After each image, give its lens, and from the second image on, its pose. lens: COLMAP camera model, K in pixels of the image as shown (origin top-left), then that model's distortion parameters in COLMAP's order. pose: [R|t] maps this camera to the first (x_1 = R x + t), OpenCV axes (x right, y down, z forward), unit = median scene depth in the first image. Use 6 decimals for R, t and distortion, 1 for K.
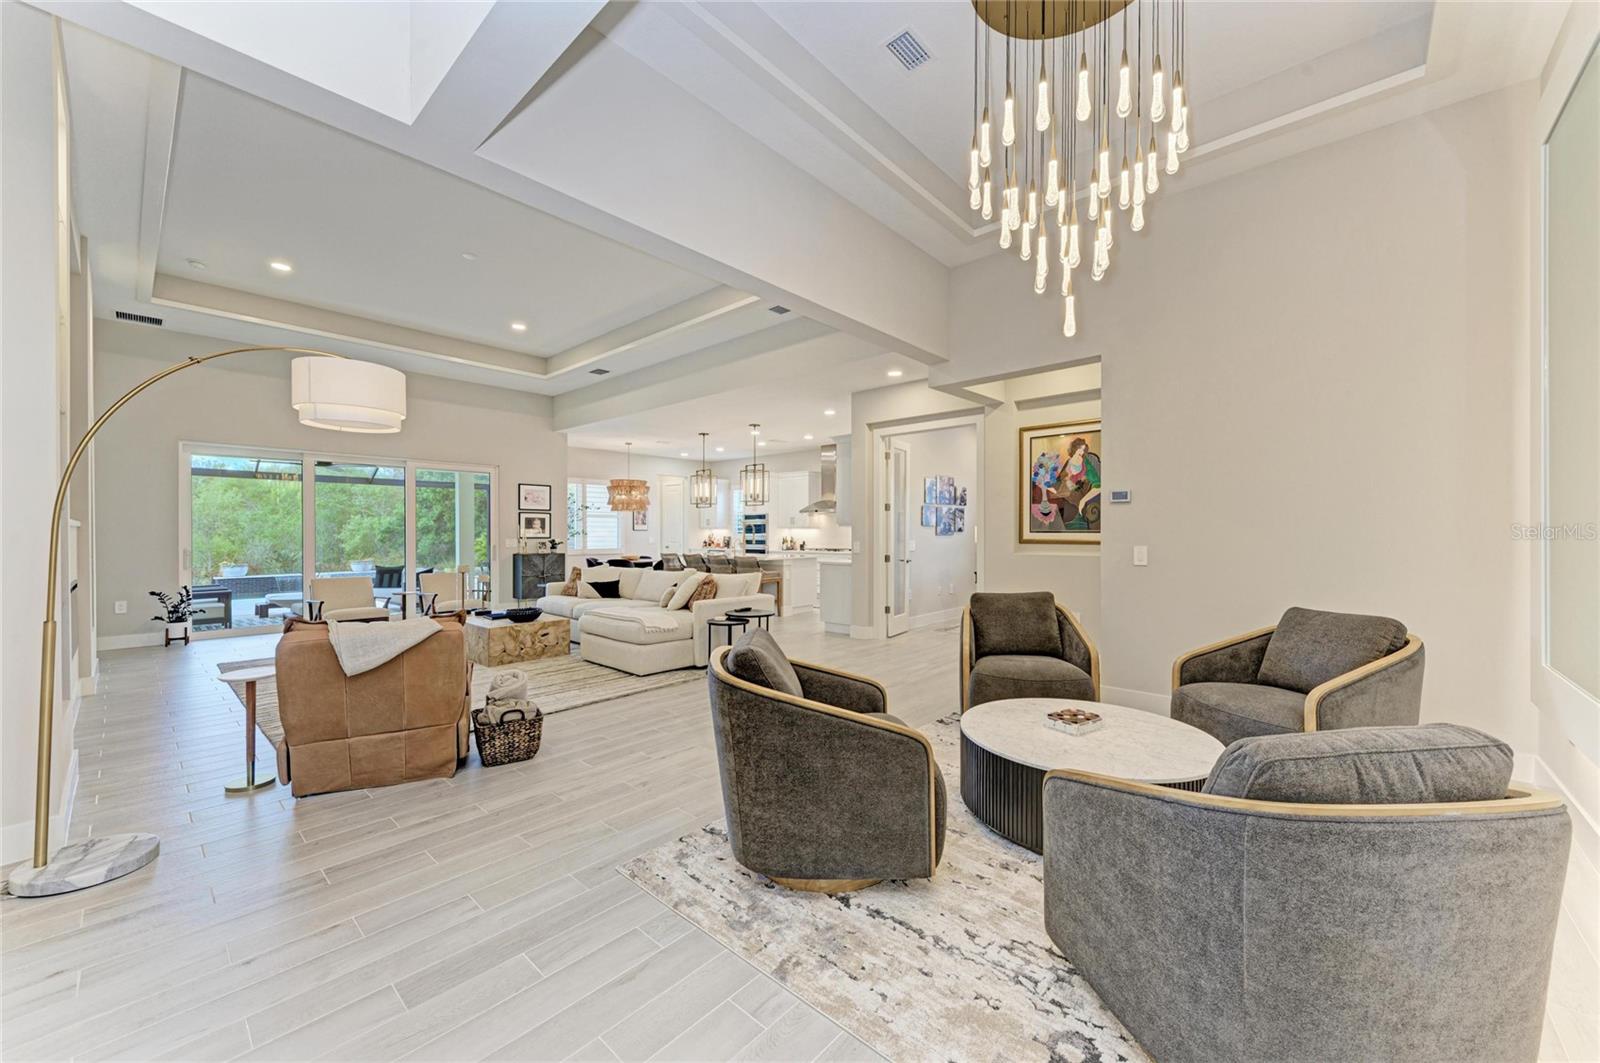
lens RADIAL K [[624.0, 0, 797.6], [0, 624.0, 533.8], [0, 0, 1]] dist [0.002335, -0.000005]
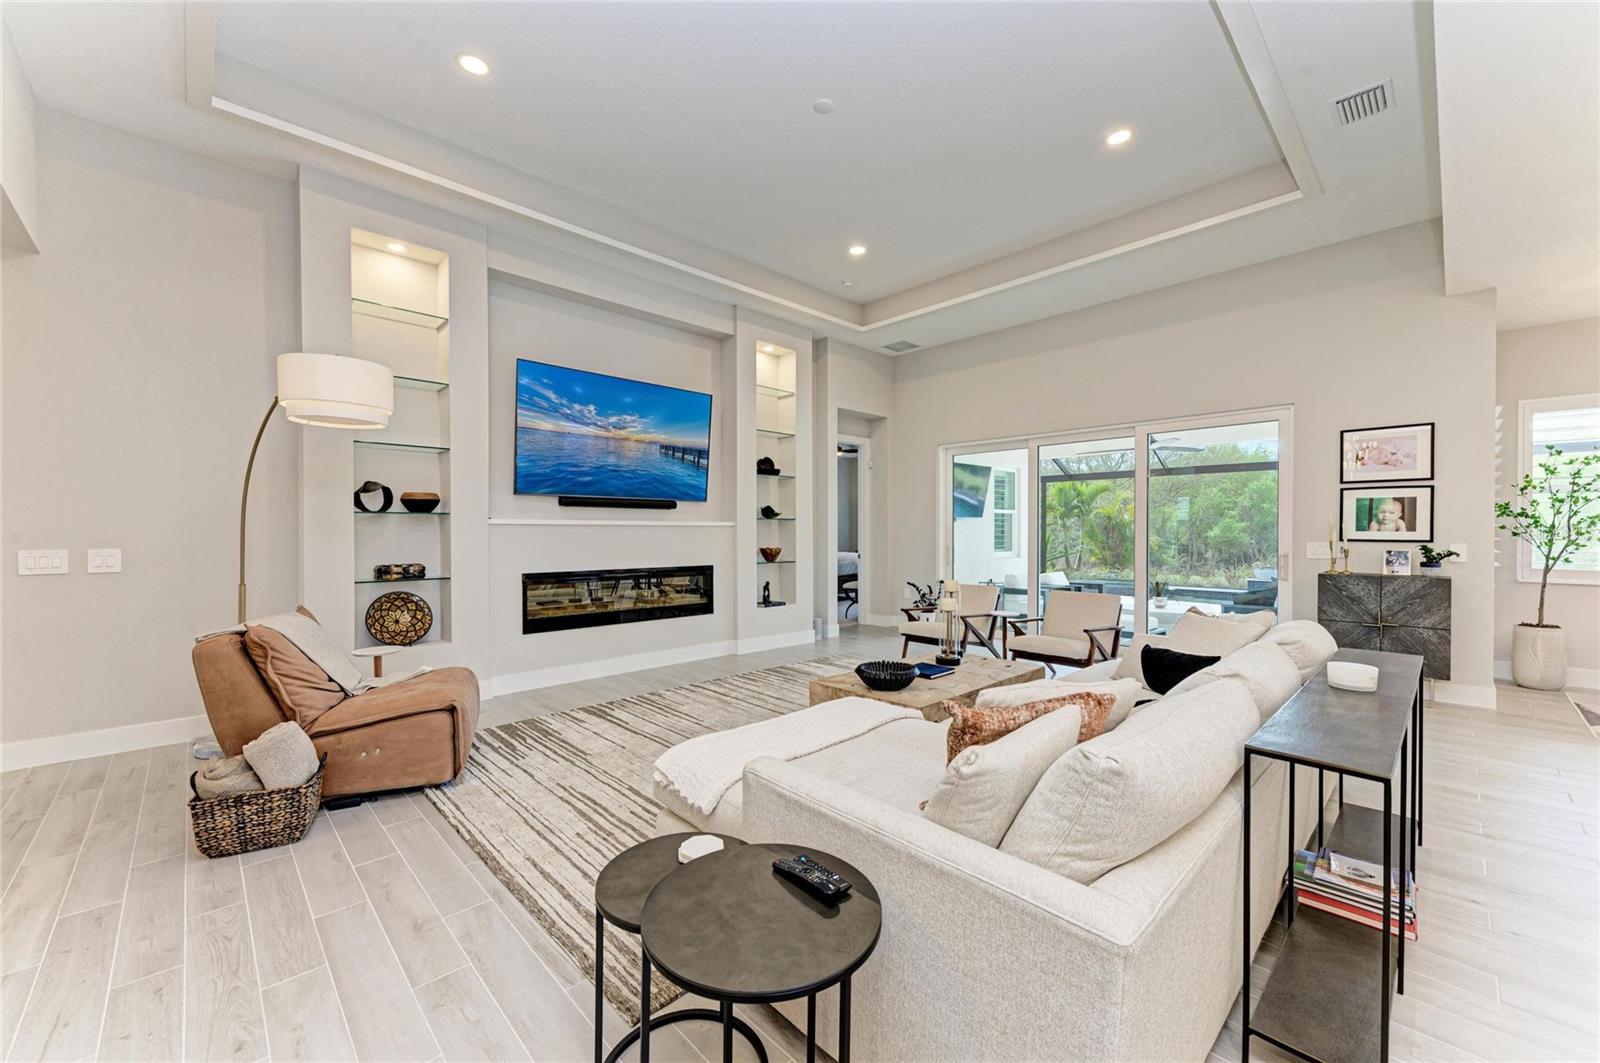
lens RADIAL K [[624.0, 0, 796.7], [0, 624.0, 539.2], [0, 0, 1]] dist [0.002335, -0.000005]
pose [[-0.061152, -0.002573, -0.998125, 0.070984], [-0.004779, 0.999986, -0.002285, 0.007967], [0.998117, 0.004630, -0.061163, 0.595657]]
